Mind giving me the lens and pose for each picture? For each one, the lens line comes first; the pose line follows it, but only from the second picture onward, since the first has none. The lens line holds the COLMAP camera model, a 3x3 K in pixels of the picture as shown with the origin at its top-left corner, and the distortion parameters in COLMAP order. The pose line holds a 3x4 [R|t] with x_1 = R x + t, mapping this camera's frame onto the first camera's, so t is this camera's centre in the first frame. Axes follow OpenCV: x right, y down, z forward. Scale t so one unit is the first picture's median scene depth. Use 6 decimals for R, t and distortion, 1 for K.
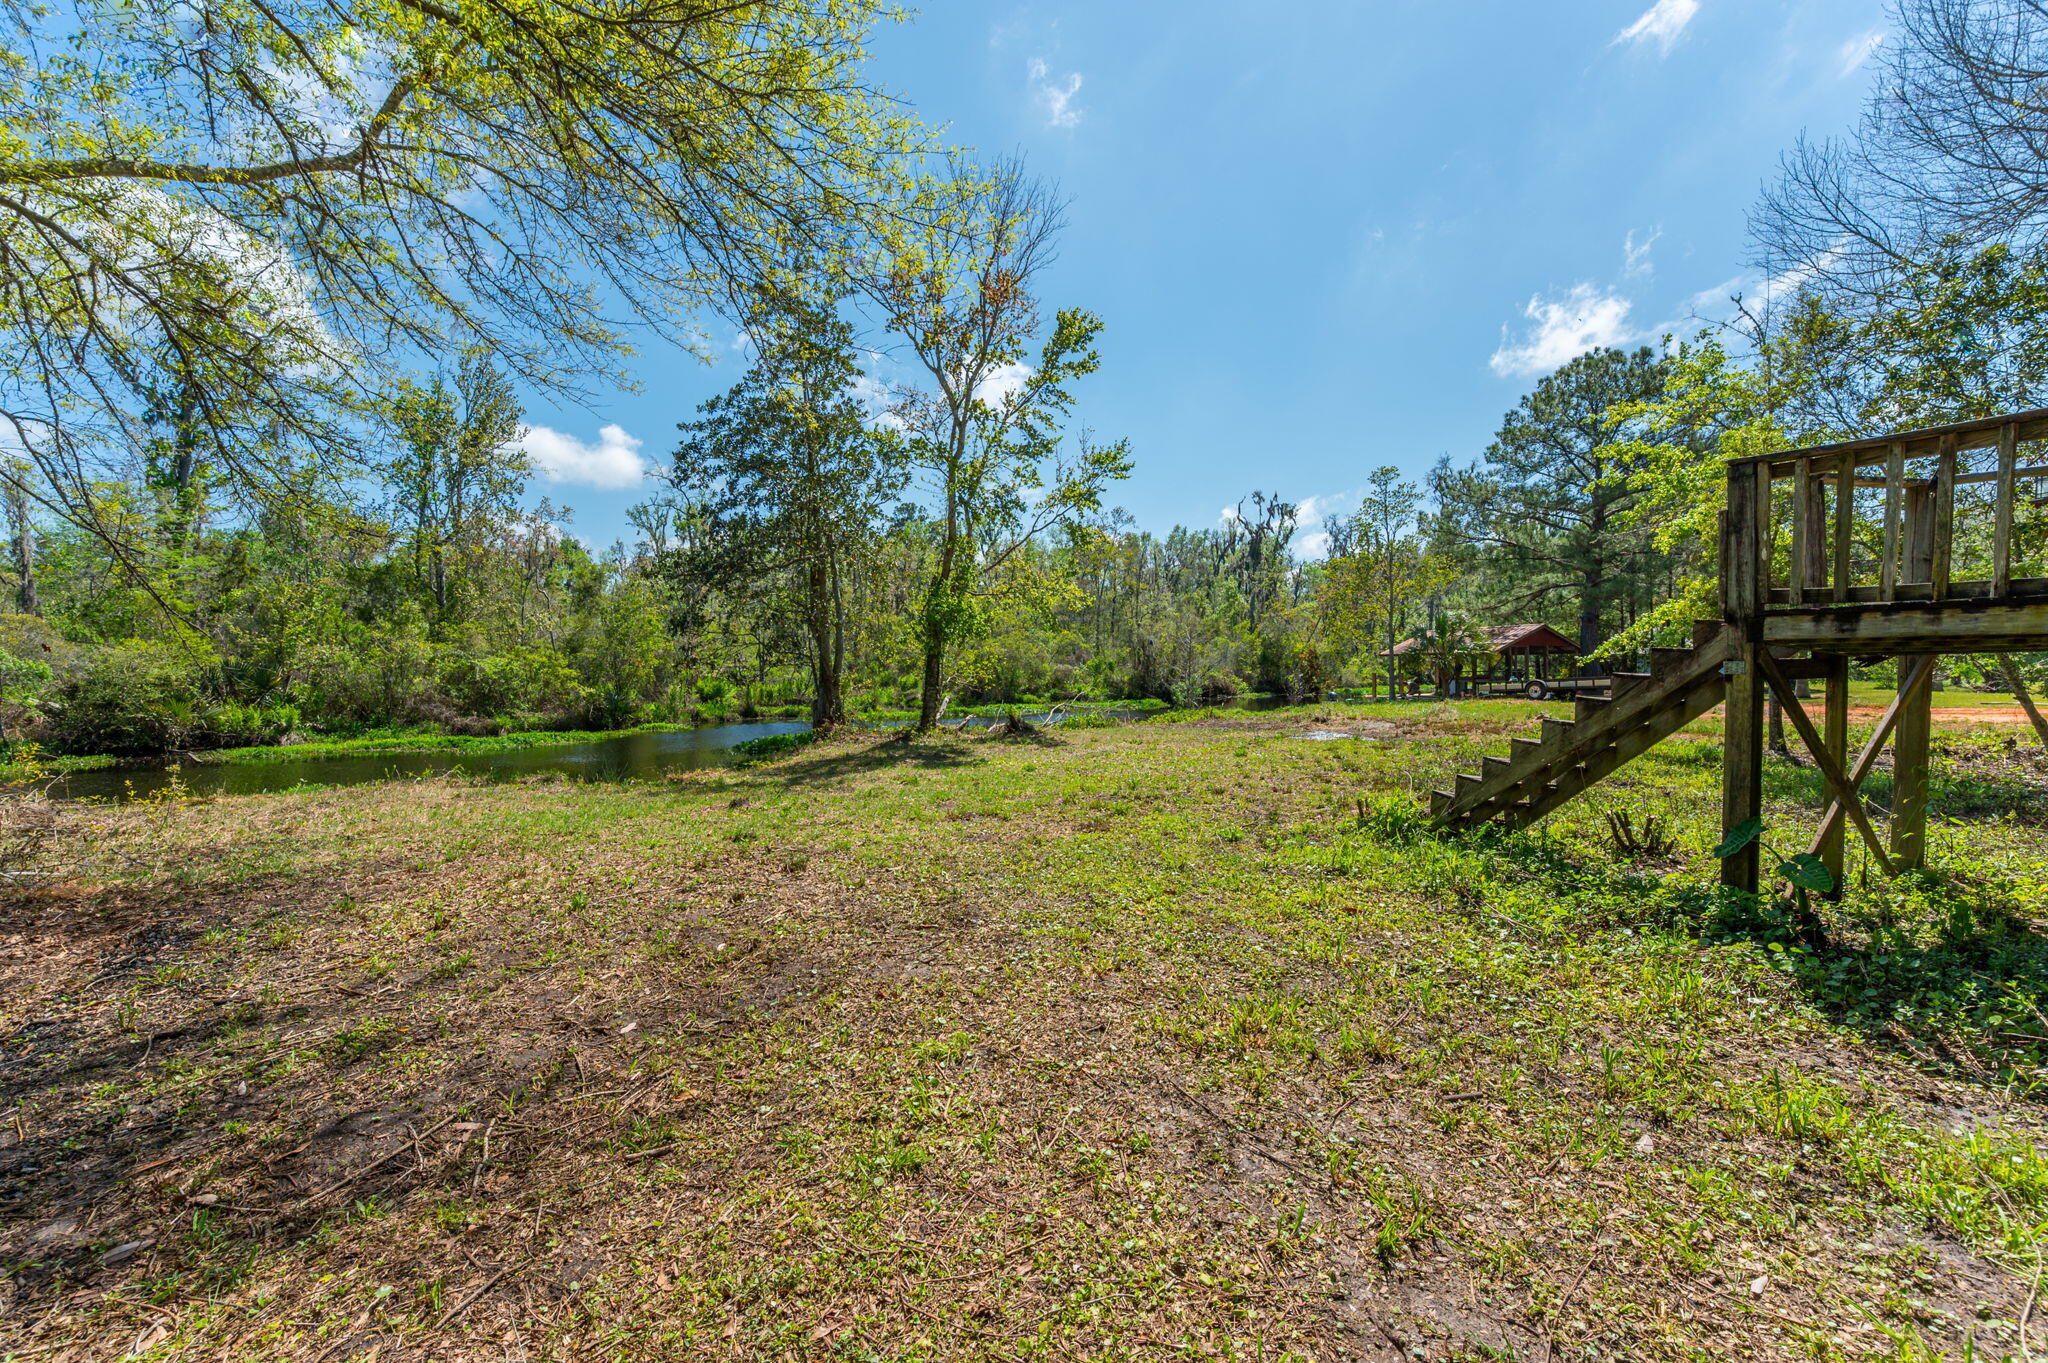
lens RADIAL K [[808.0, 0, 1023.7], [0, 808.0, 676.9], [0, 0, 1]] dist [0.006581, -0.000400]
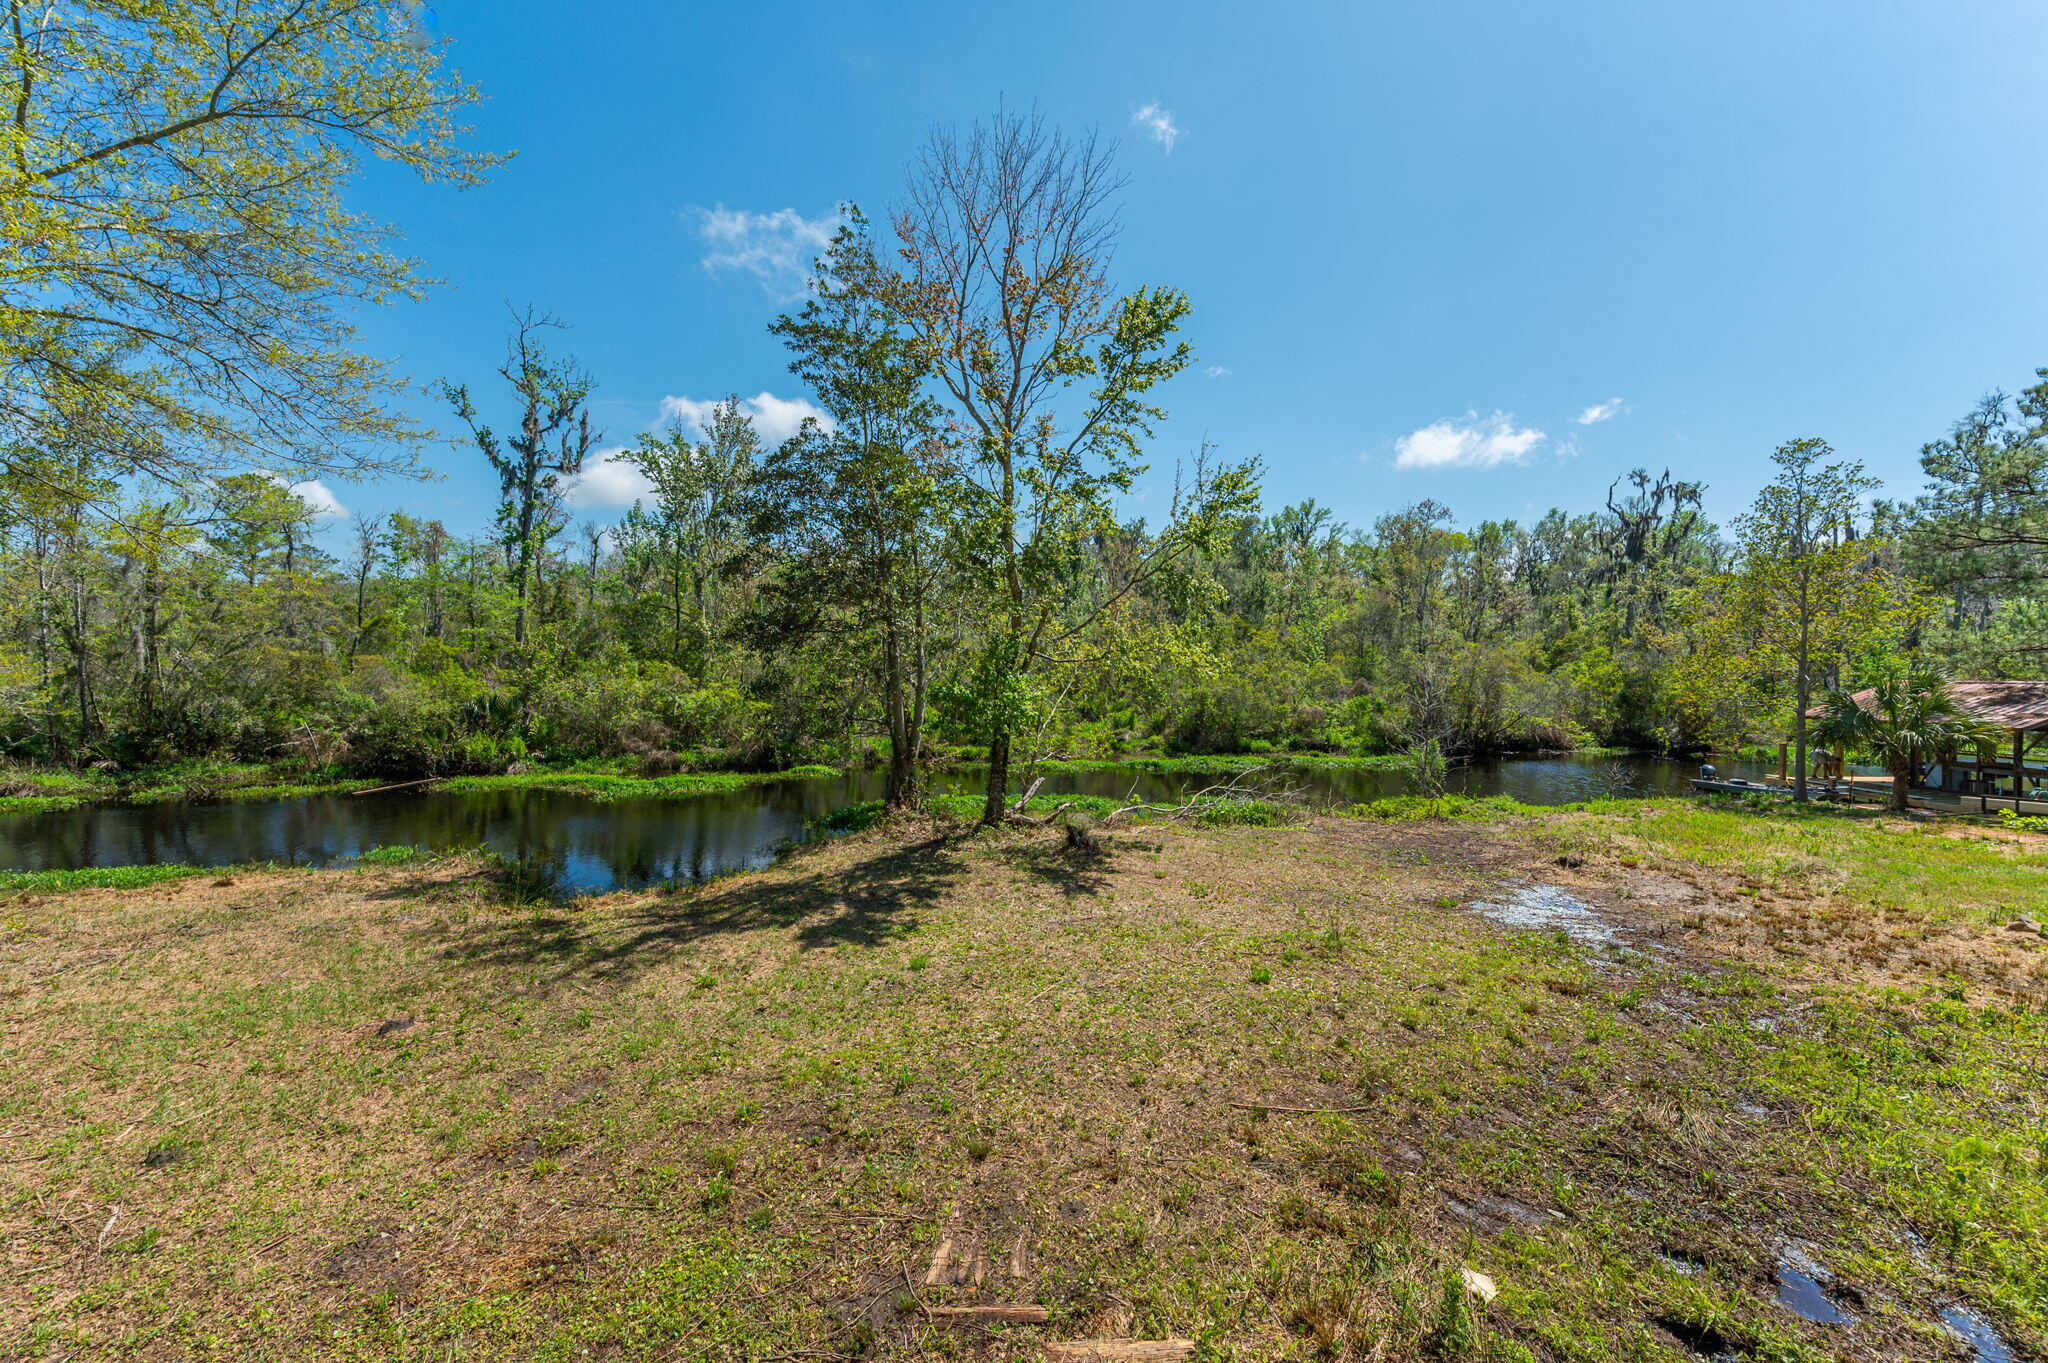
lens RADIAL K [[808.0, 0, 1018.0], [0, 808.0, 676.7], [0, 0, 1]] dist [0.006581, -0.000400]
pose [[0.924151, 0.029180, -0.380912, 0.166403], [-0.029250, 0.999556, 0.005609, -0.071453], [0.380907, 0.005958, 0.924594, 0.188736]]
